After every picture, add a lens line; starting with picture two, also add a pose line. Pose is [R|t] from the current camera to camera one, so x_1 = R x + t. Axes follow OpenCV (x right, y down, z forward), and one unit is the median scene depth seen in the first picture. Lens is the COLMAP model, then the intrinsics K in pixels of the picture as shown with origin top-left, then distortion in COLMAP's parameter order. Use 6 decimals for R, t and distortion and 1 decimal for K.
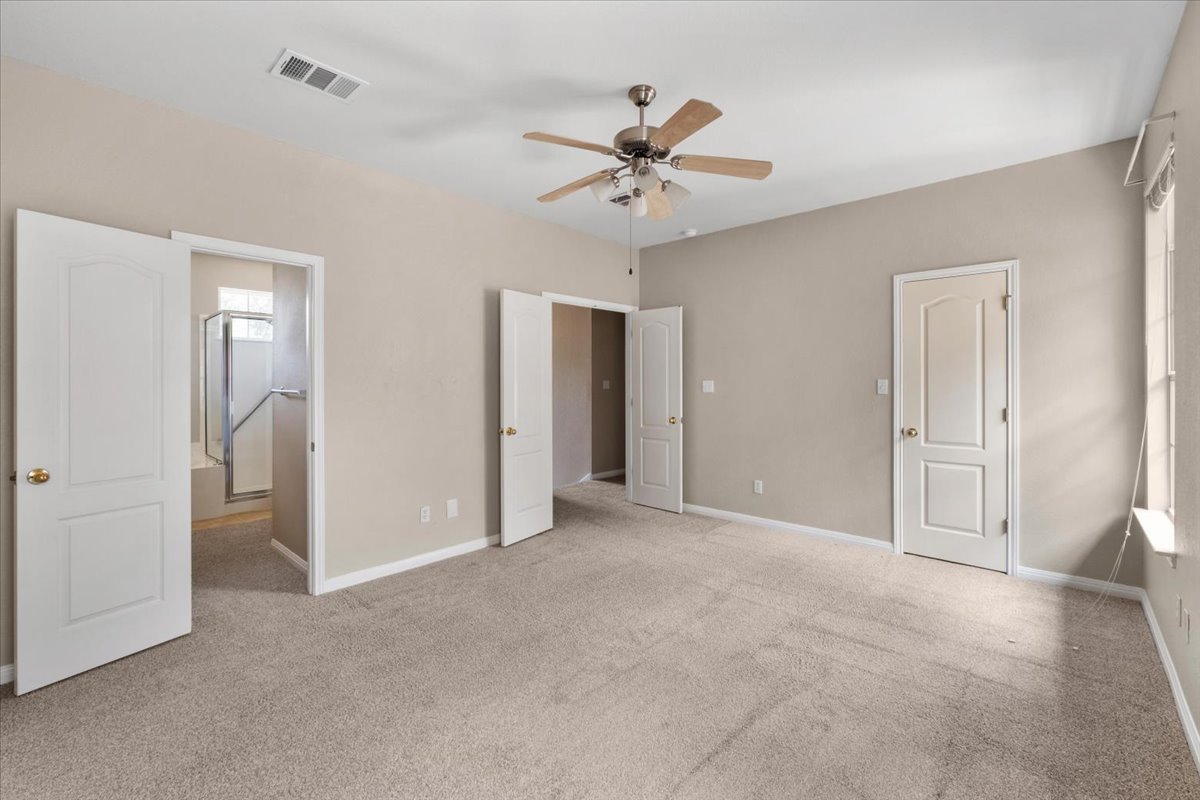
lens RADIAL K [[506.2, 0, 605.5], [0, 506.2, 383.2], [0, 0, 1]] dist [-0.011335, 0.005258]
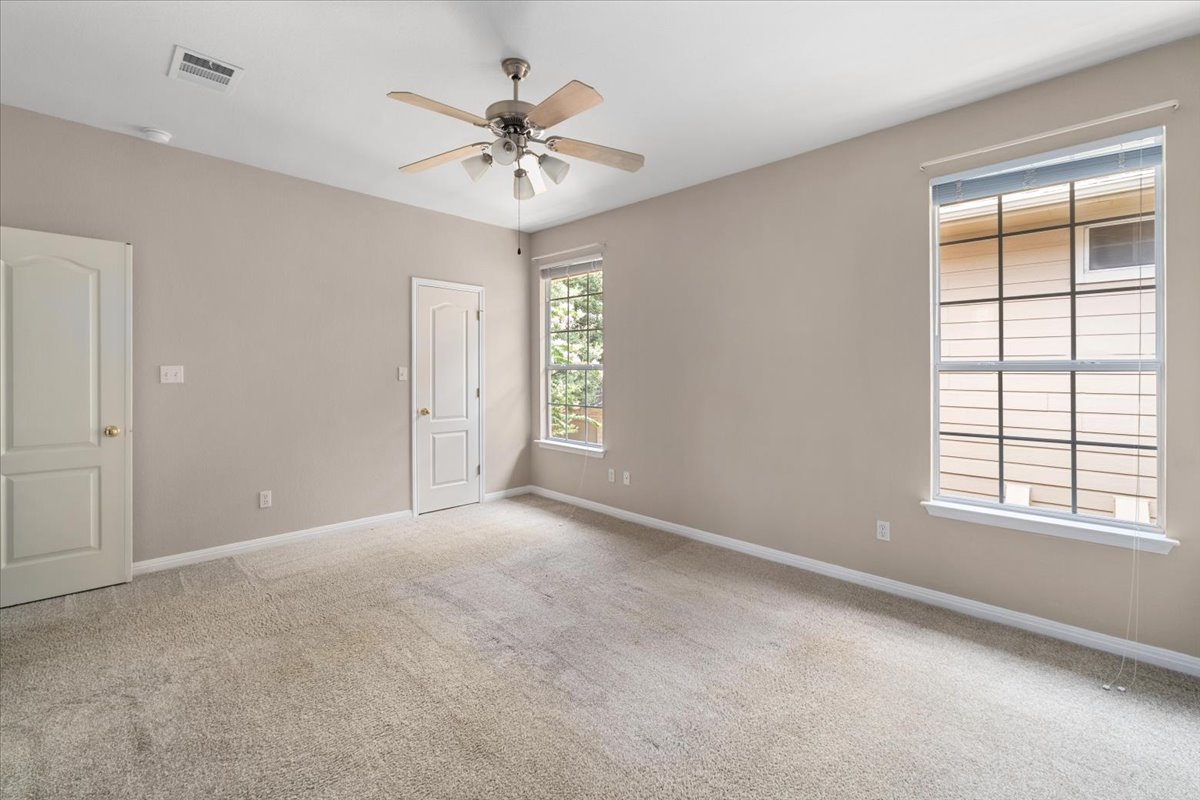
lens RADIAL K [[511.6, 0, 600.8], [0, 511.6, 370.2], [0, 0, 1]] dist [-0.010157, 0.000097]
pose [[0.032150, 0.003411, 0.999477, -0.603300], [-0.002522, 0.999991, -0.003331, 0.002328], [-0.999480, -0.002413, 0.032159, 0.550135]]
